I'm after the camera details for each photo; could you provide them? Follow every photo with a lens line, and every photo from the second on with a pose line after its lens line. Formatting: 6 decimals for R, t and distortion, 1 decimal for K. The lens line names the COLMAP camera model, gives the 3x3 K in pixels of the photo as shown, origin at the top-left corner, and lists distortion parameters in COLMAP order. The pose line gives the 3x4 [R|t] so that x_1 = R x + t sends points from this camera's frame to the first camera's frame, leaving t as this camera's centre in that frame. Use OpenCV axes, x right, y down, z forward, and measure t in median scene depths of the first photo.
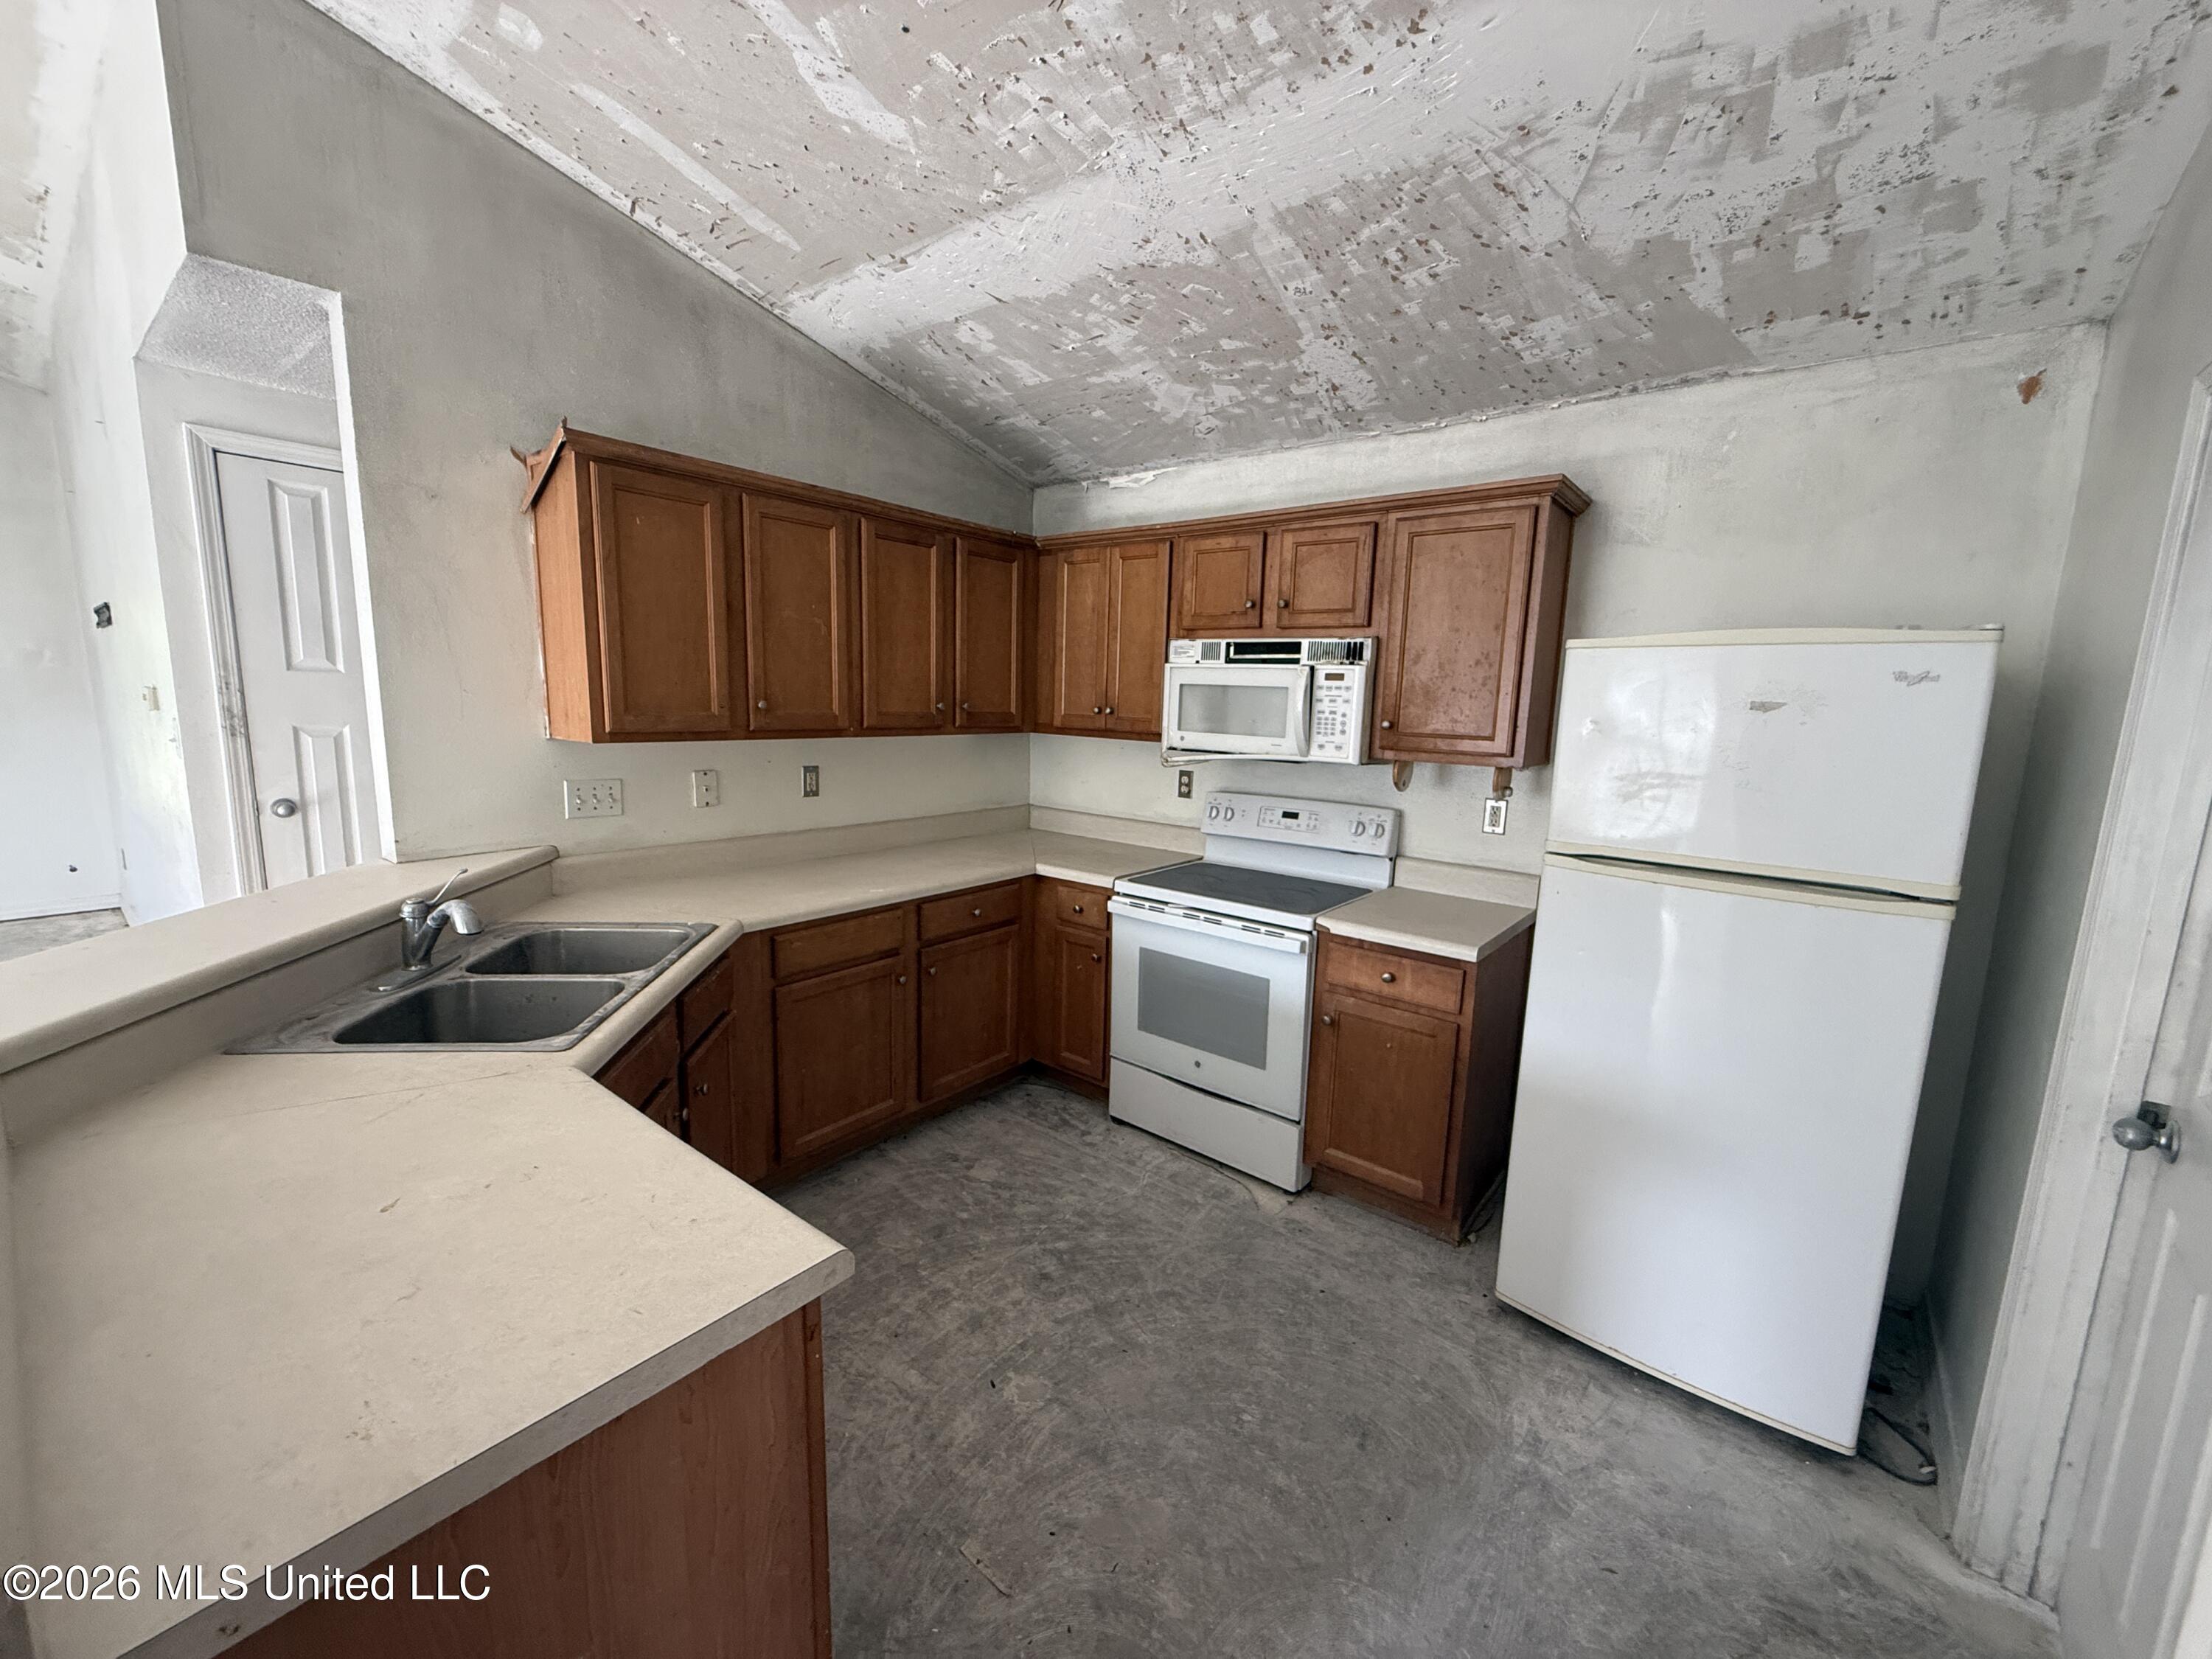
lens RADIAL K [[878.2, 0, 1097.7], [0, 878.2, 829.9], [0, 0, 1]] dist [-0.000067, 0.000545]
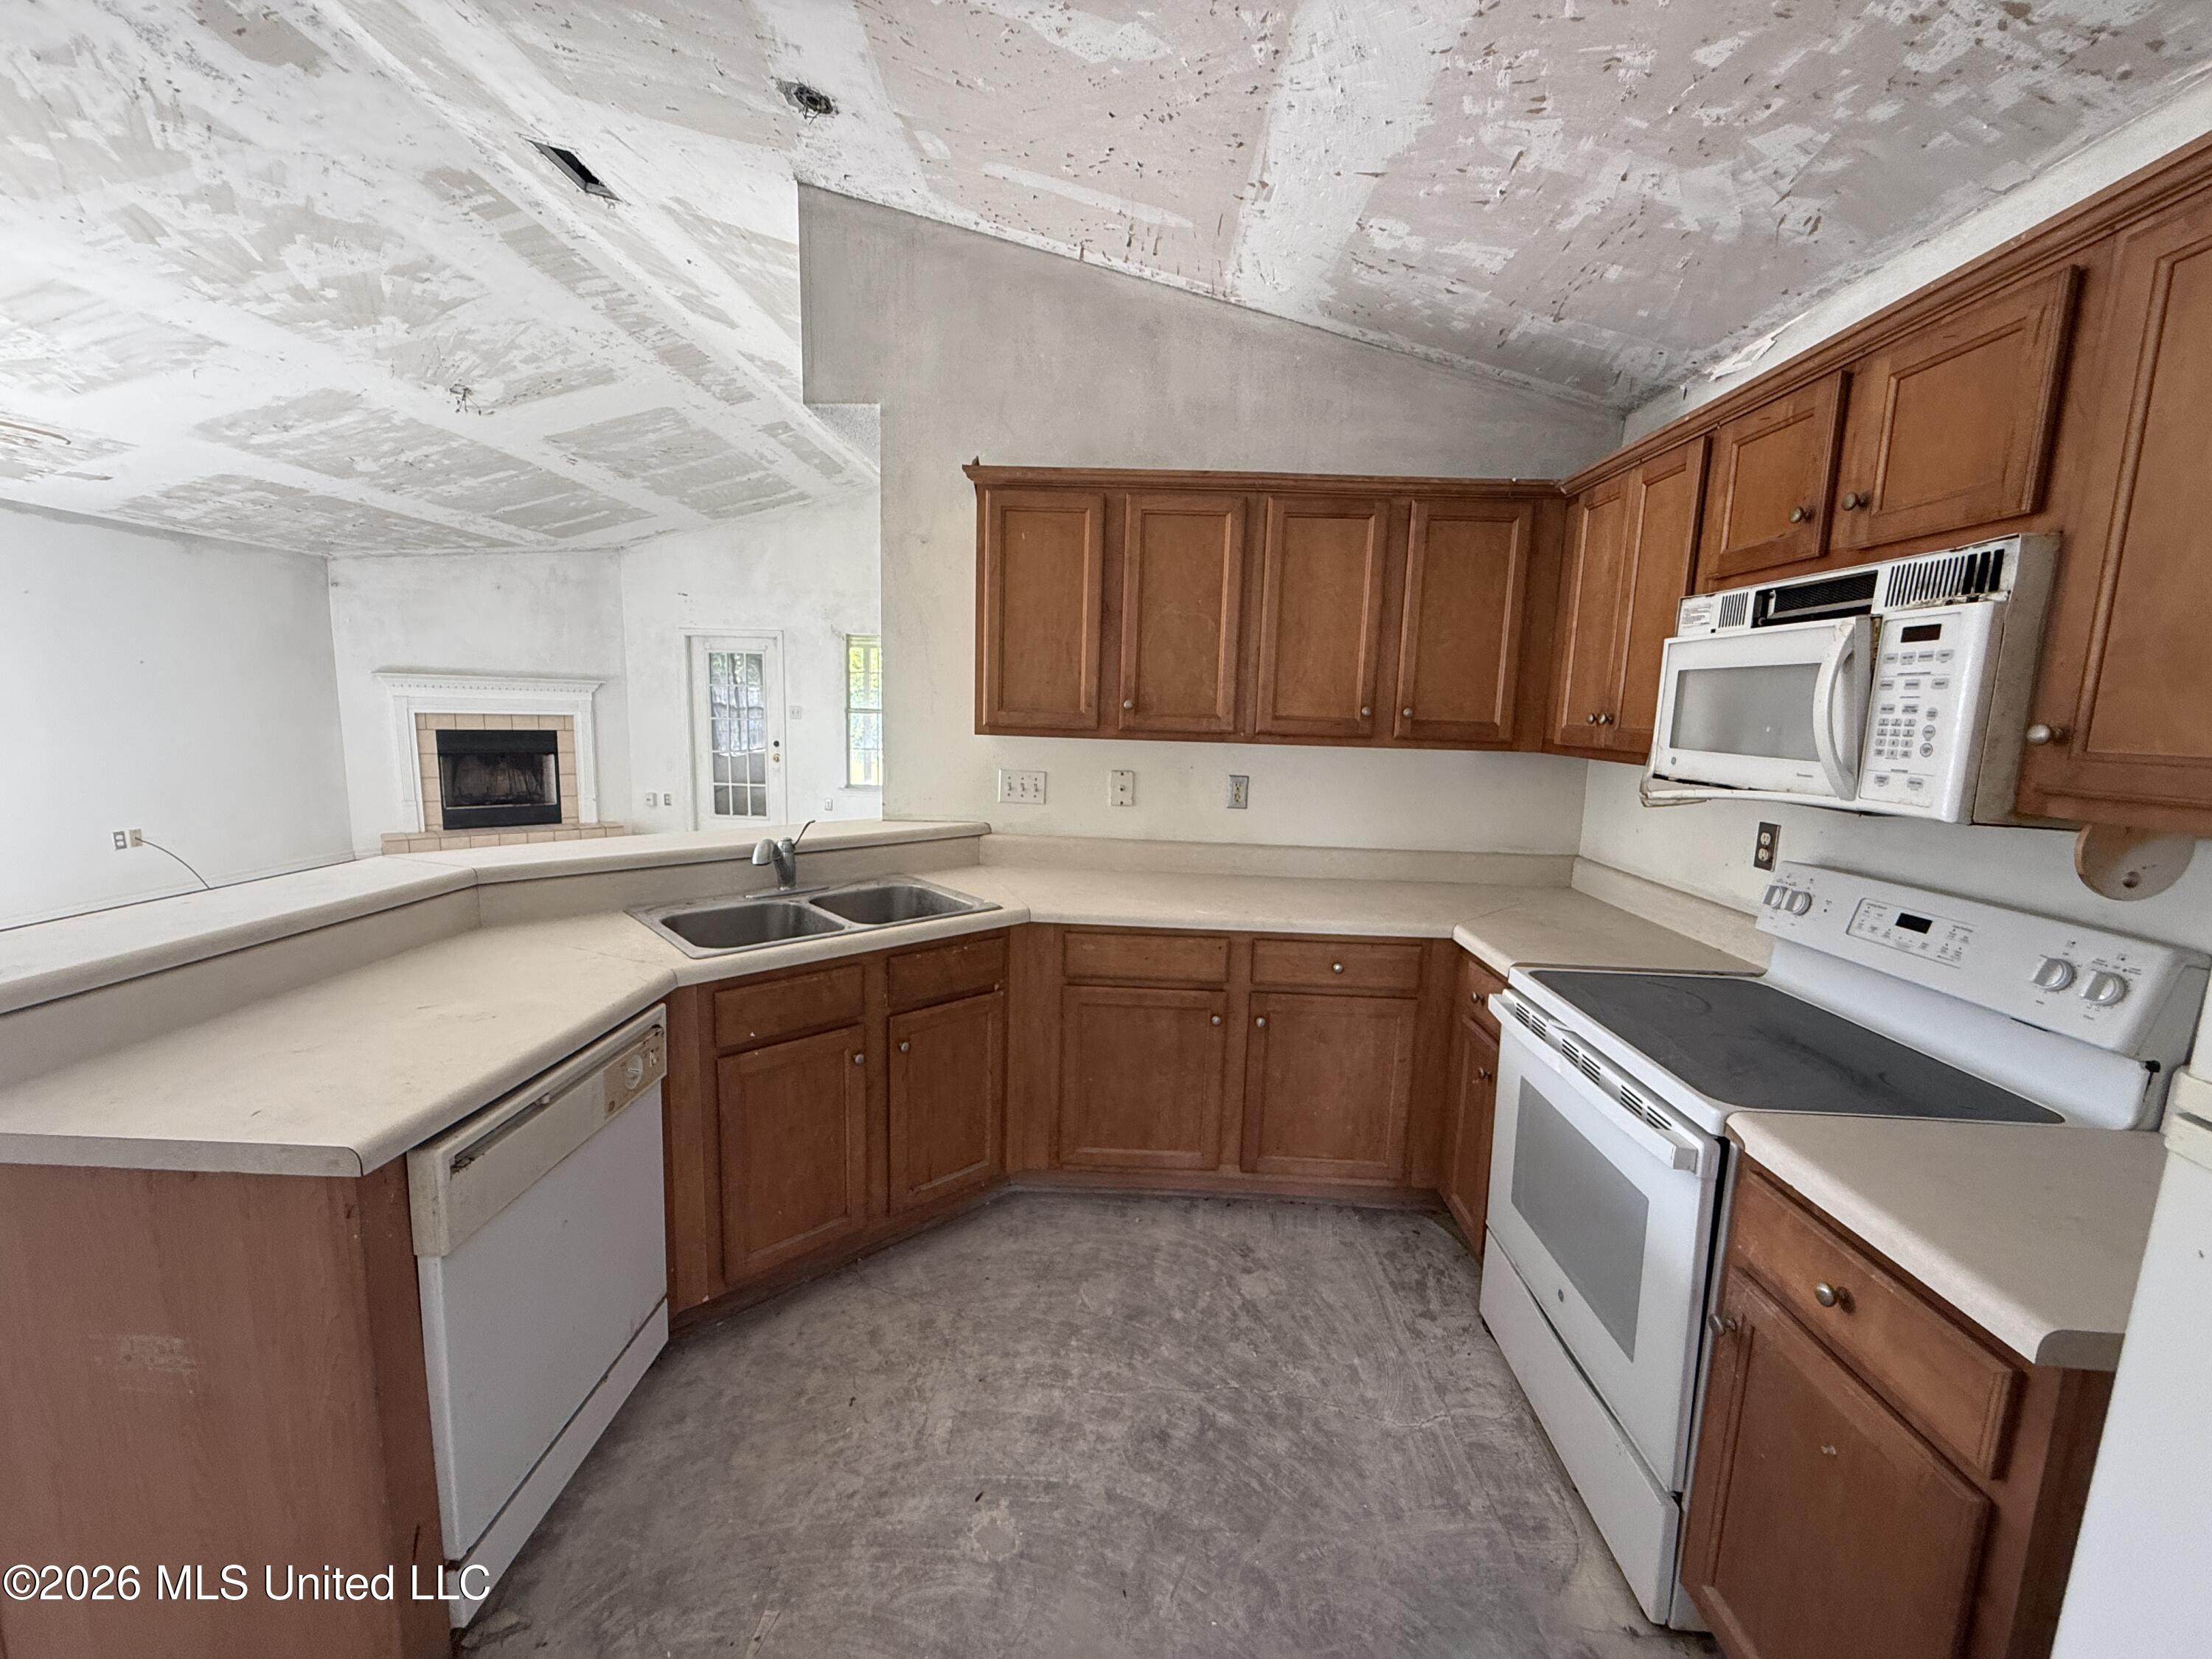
lens RADIAL K [[878.2, 0, 1097.7], [0, 878.2, 829.9], [0, 0, 1]] dist [-0.000067, 0.000545]
pose [[0.599682, 0.102567, -0.793638, 0.380770], [-0.136826, 0.990290, 0.024595, -0.020632], [0.788454, 0.093841, 0.607893, 0.367198]]
